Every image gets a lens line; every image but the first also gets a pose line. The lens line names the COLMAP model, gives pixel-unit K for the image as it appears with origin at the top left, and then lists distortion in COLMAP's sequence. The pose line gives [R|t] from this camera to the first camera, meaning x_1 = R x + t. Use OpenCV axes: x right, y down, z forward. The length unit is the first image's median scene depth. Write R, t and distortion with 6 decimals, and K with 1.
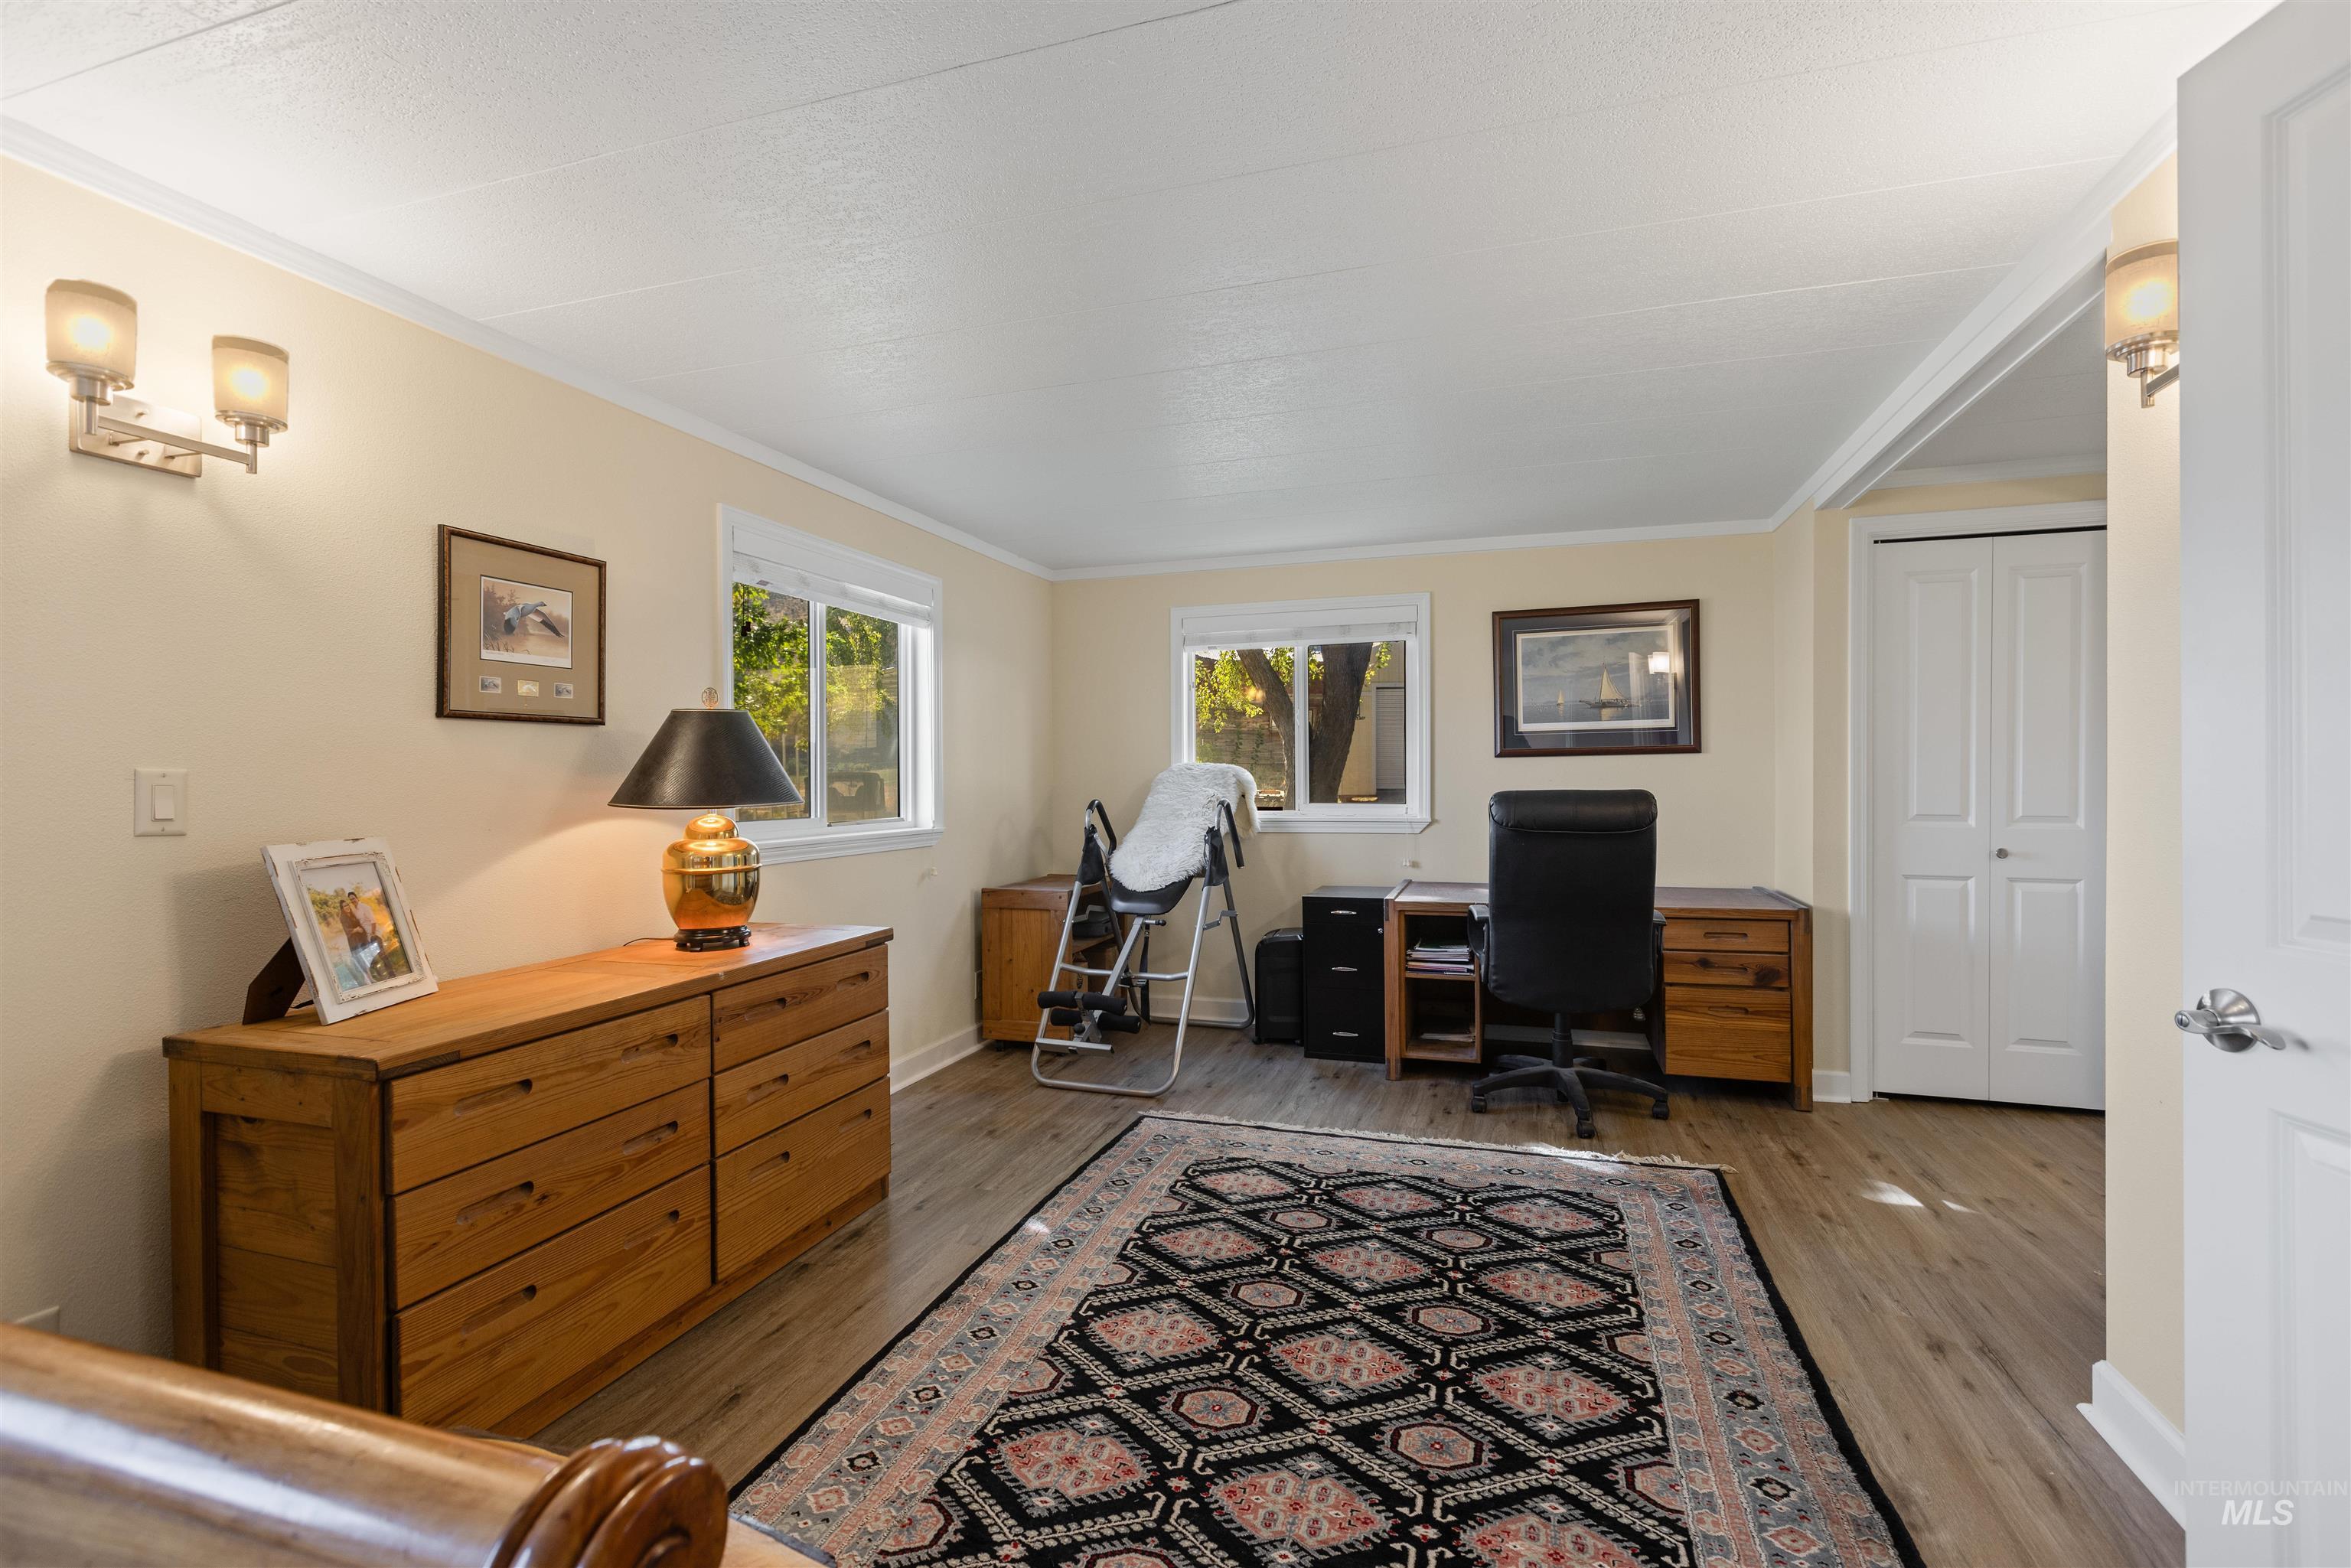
lens RADIAL K [[1055.9, 0, 1187.9], [0, 1055.9, 779.6], [0, 0, 1]] dist [-0.001424, -0.000364]
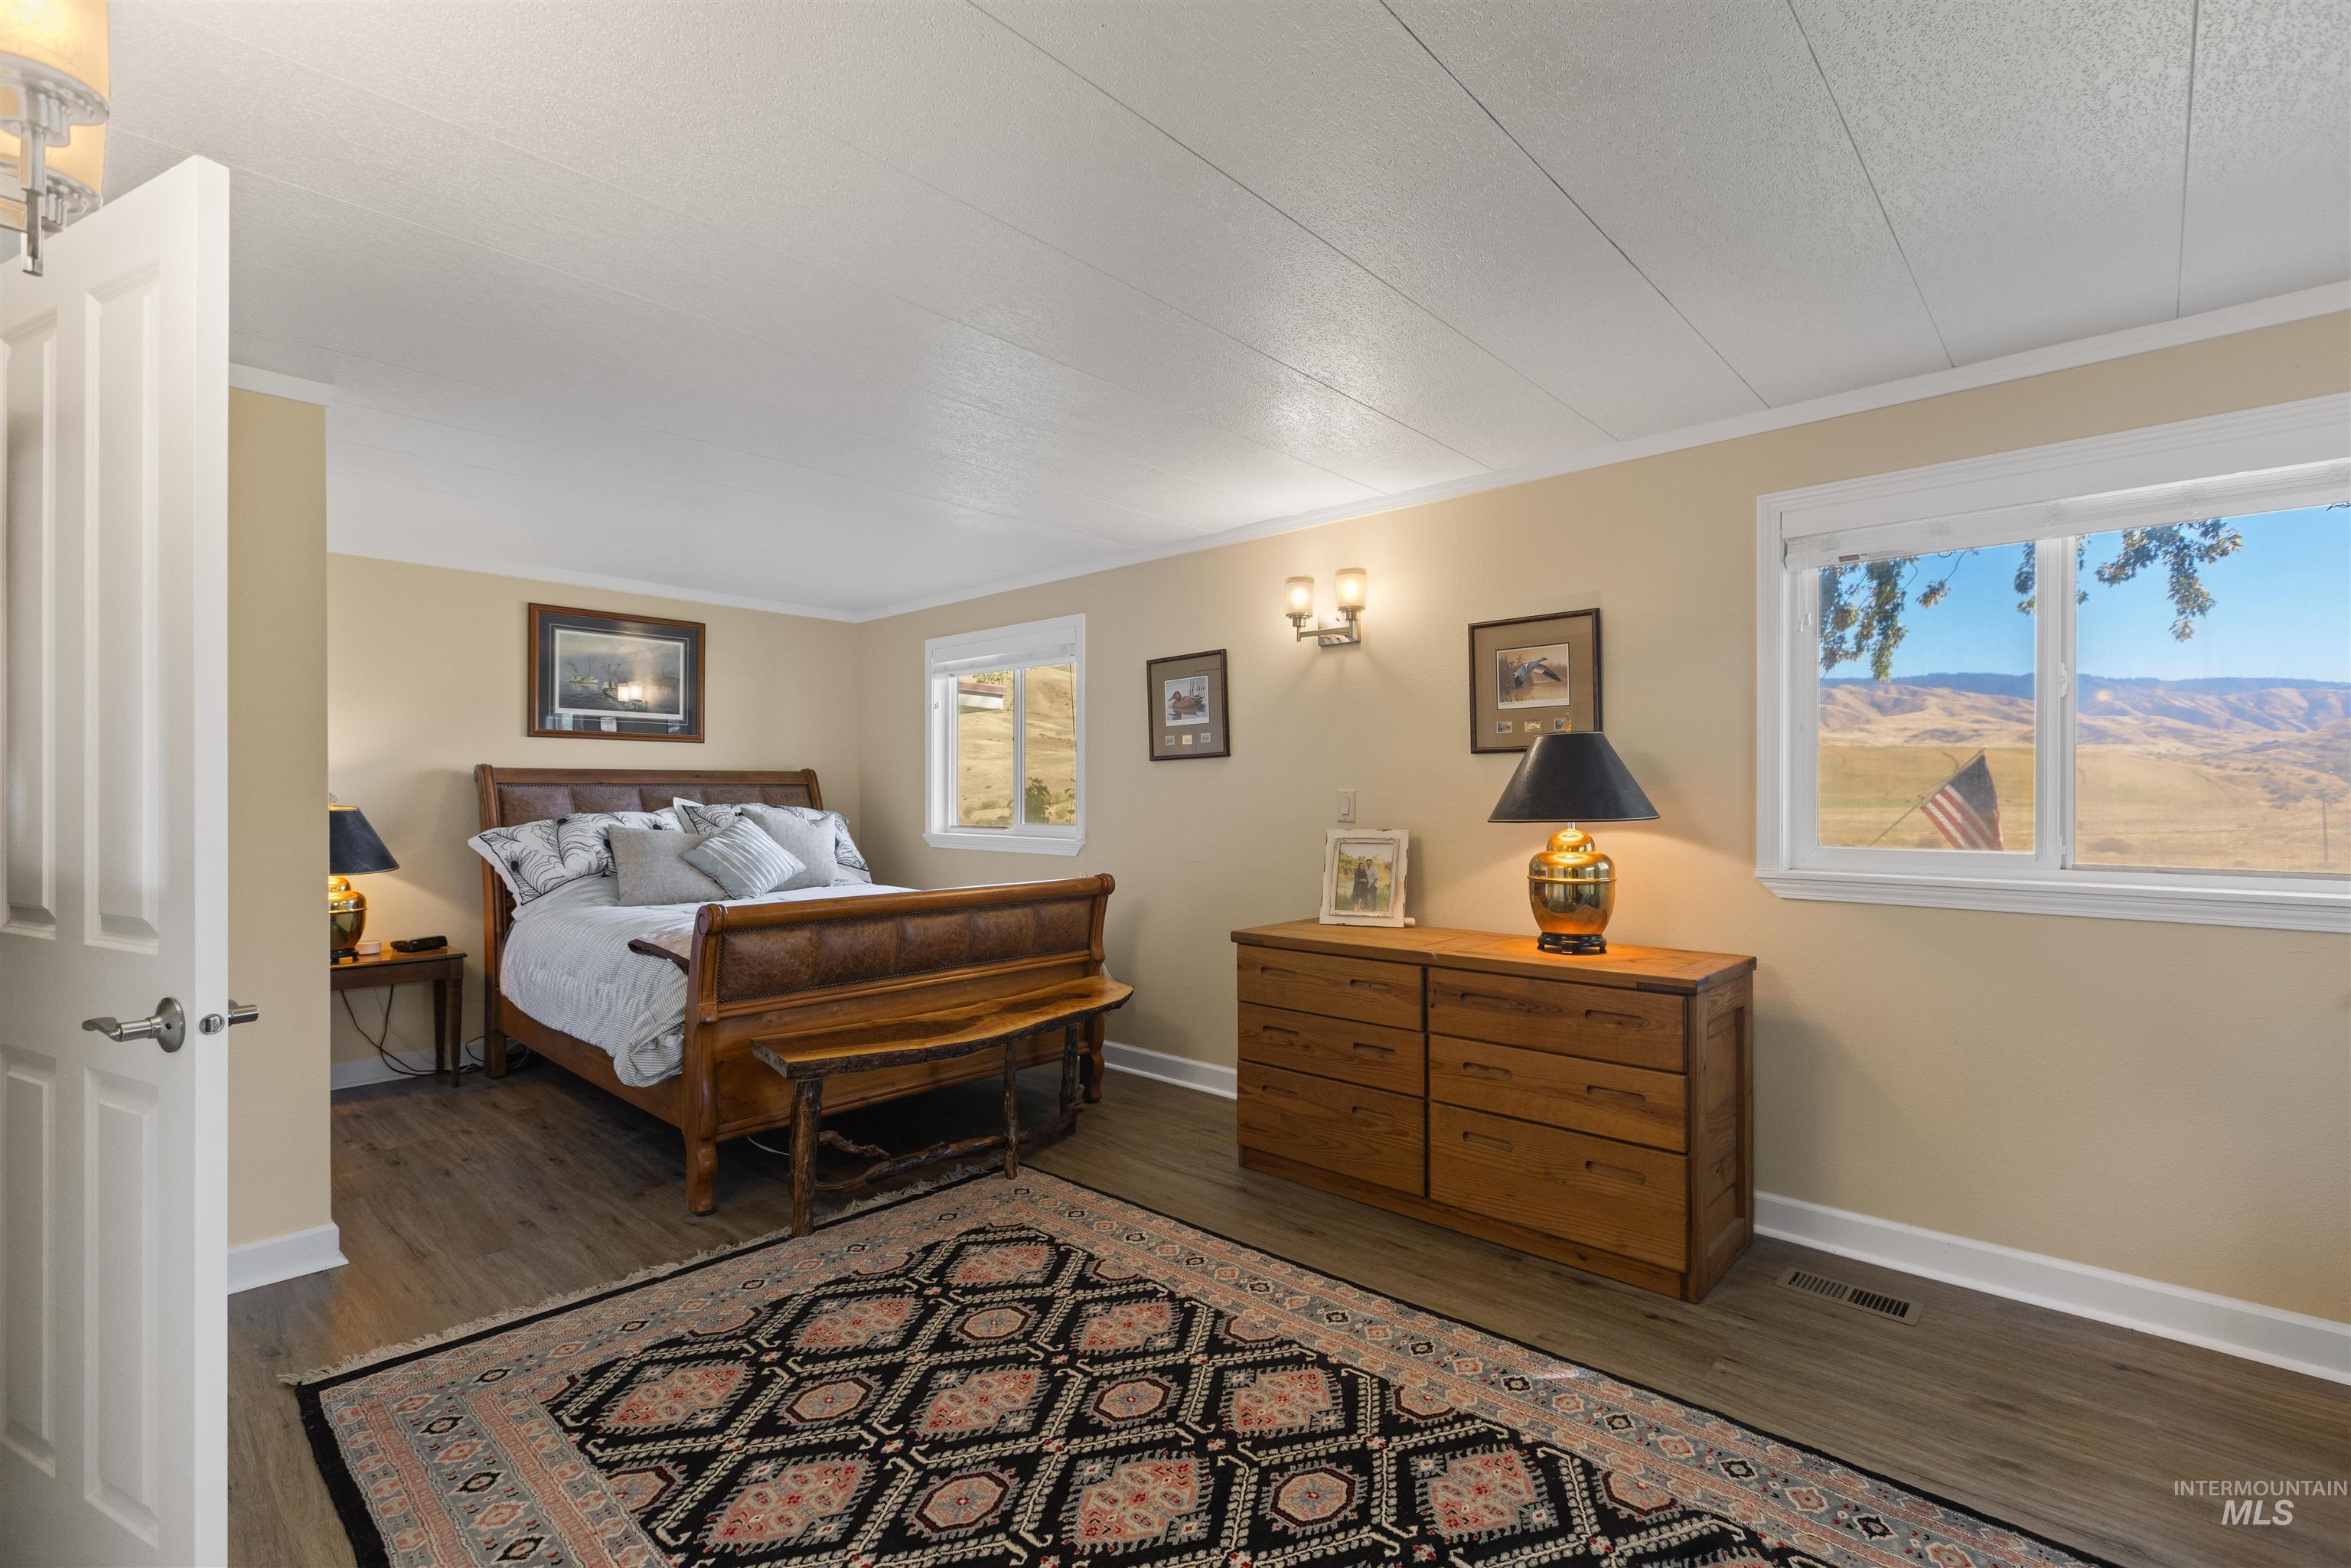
lens RADIAL K [[1053.0, 0, 1178.4], [0, 1053.0, 792.7], [0, 0, 1]] dist [-0.000211, -0.000299]
pose [[-0.431794, 0.007362, -0.901942, 0.871982], [0.001165, 0.999970, 0.007604, -0.017201], [0.901972, 0.002233, -0.431790, 1.371183]]
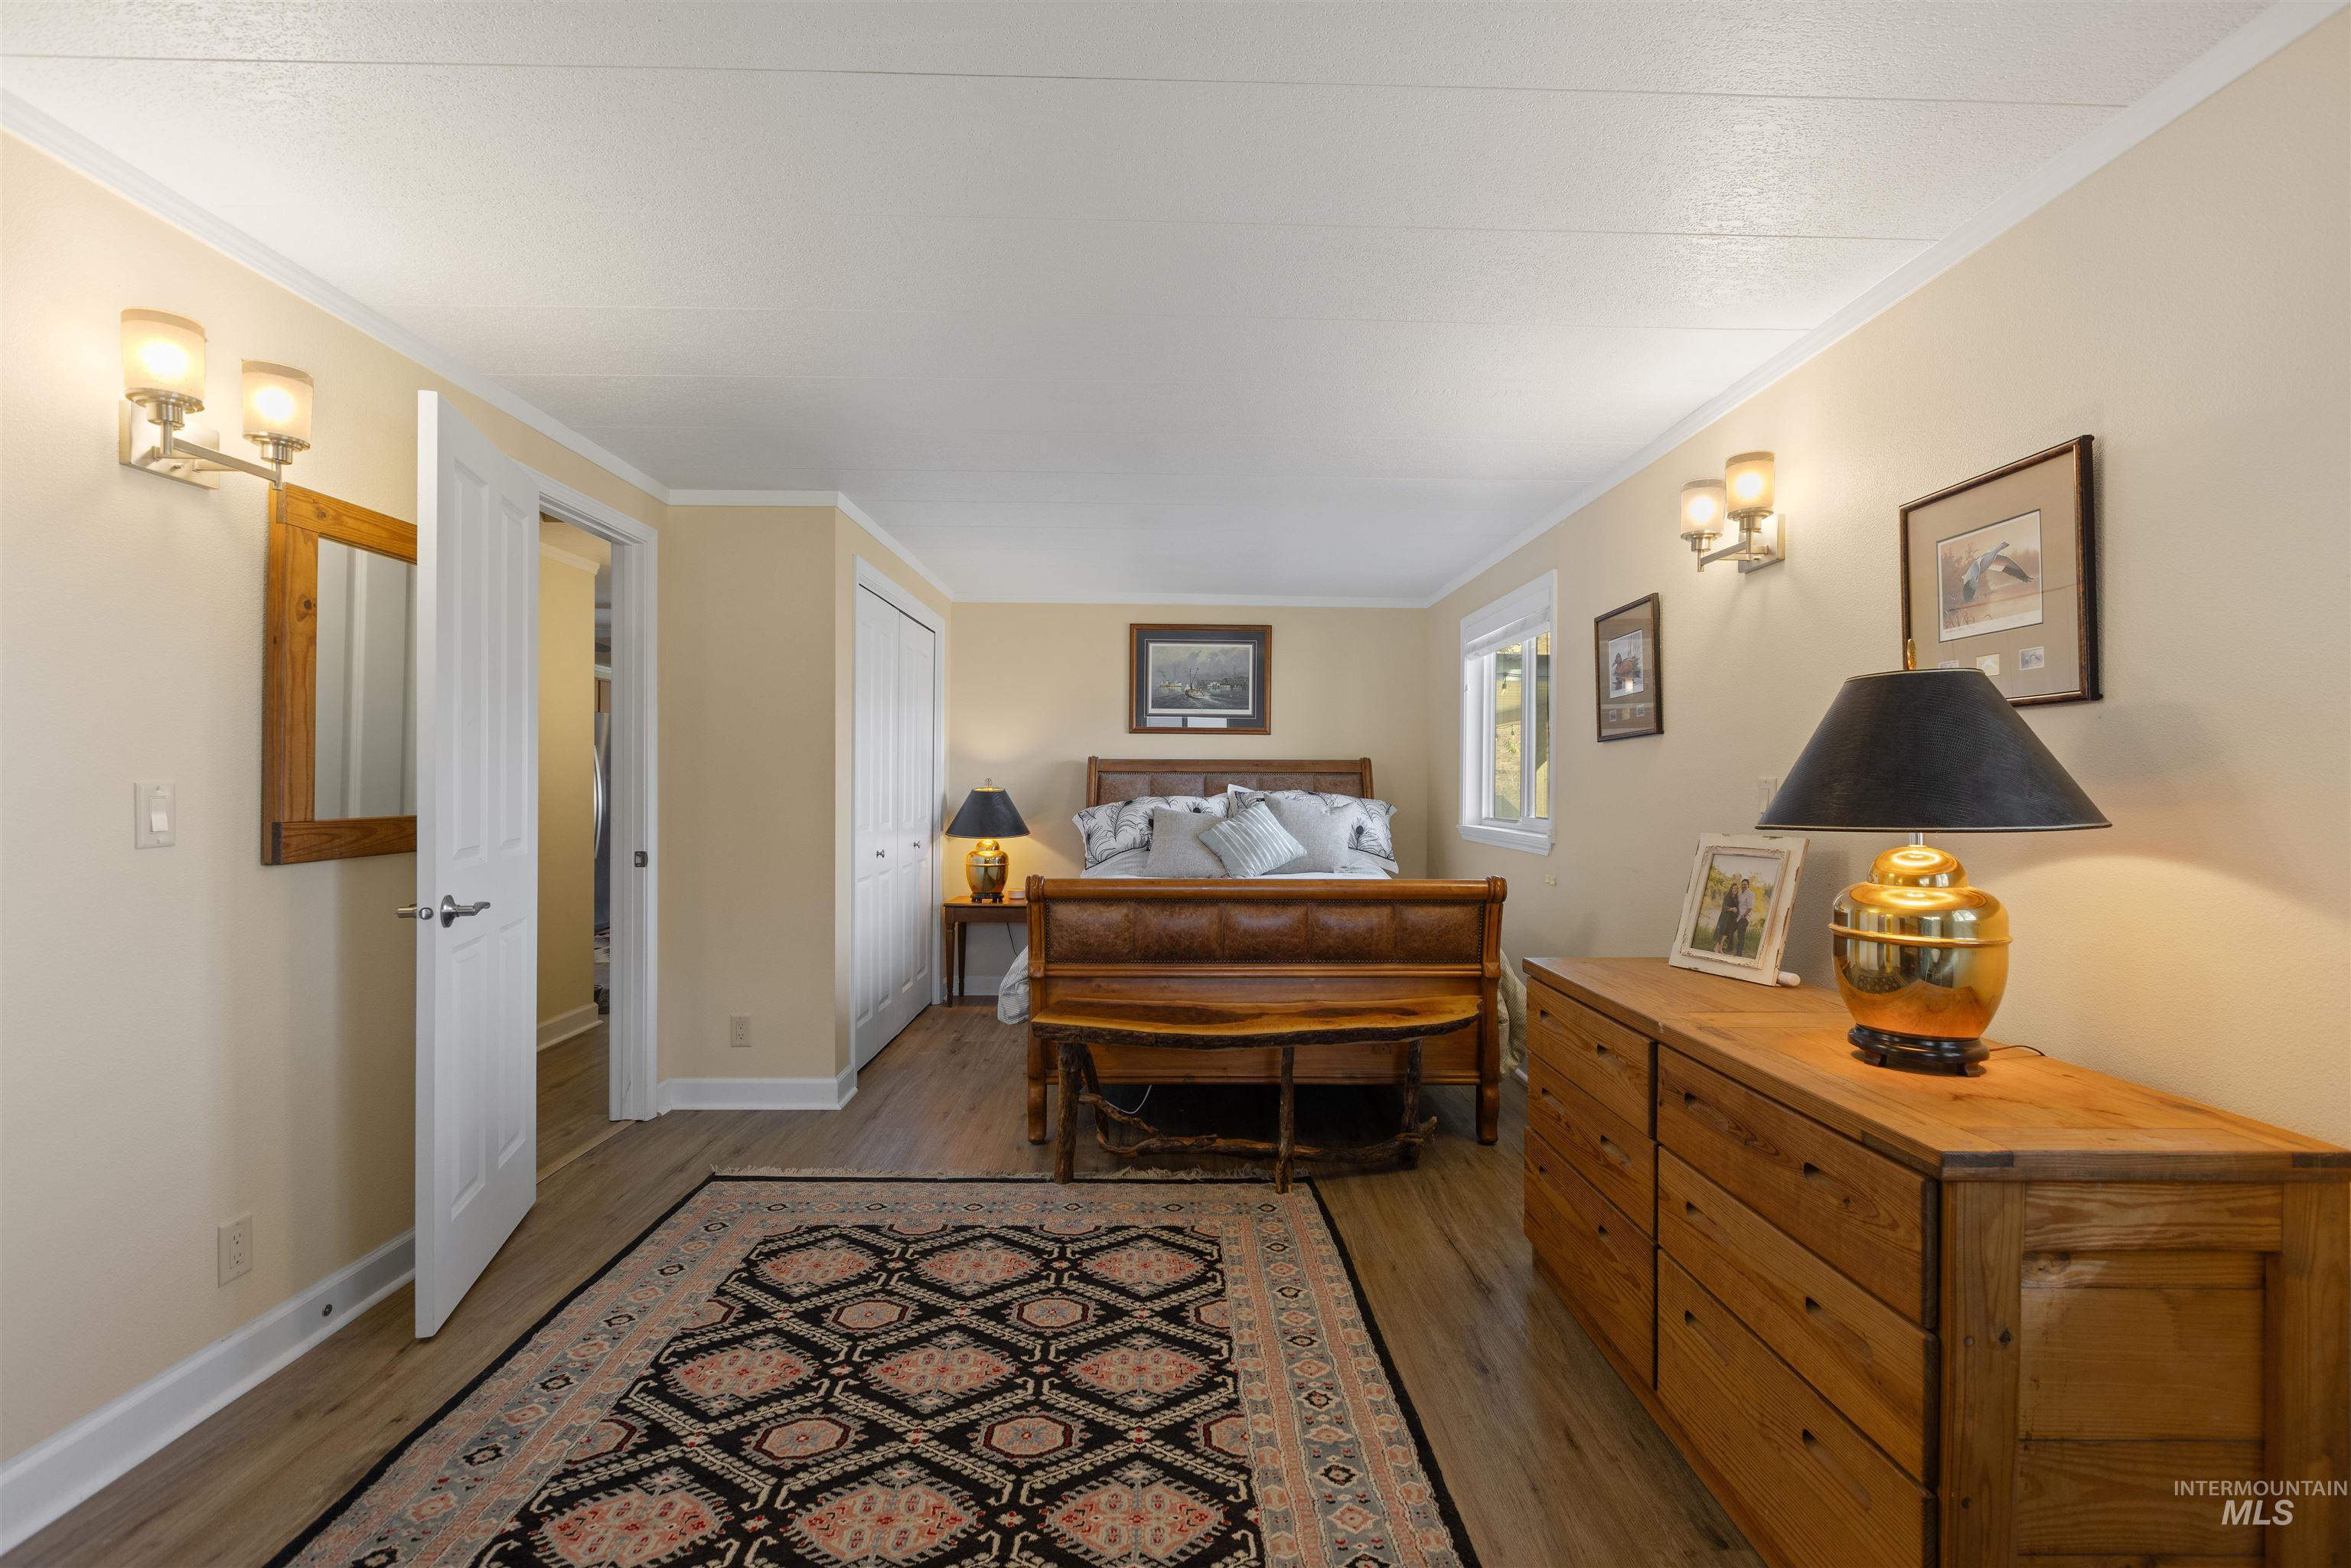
lens RADIAL K [[1047.5, 0, 1176.0], [0, 1047.5, 782.7], [0, 0, 1]] dist [0.001514, -0.000279]
pose [[-0.949149, 0.001319, -0.314824, 0.182662], [-0.000626, 0.999981, 0.006075, -0.009186], [0.314826, 0.005963, -0.949131, 1.790878]]
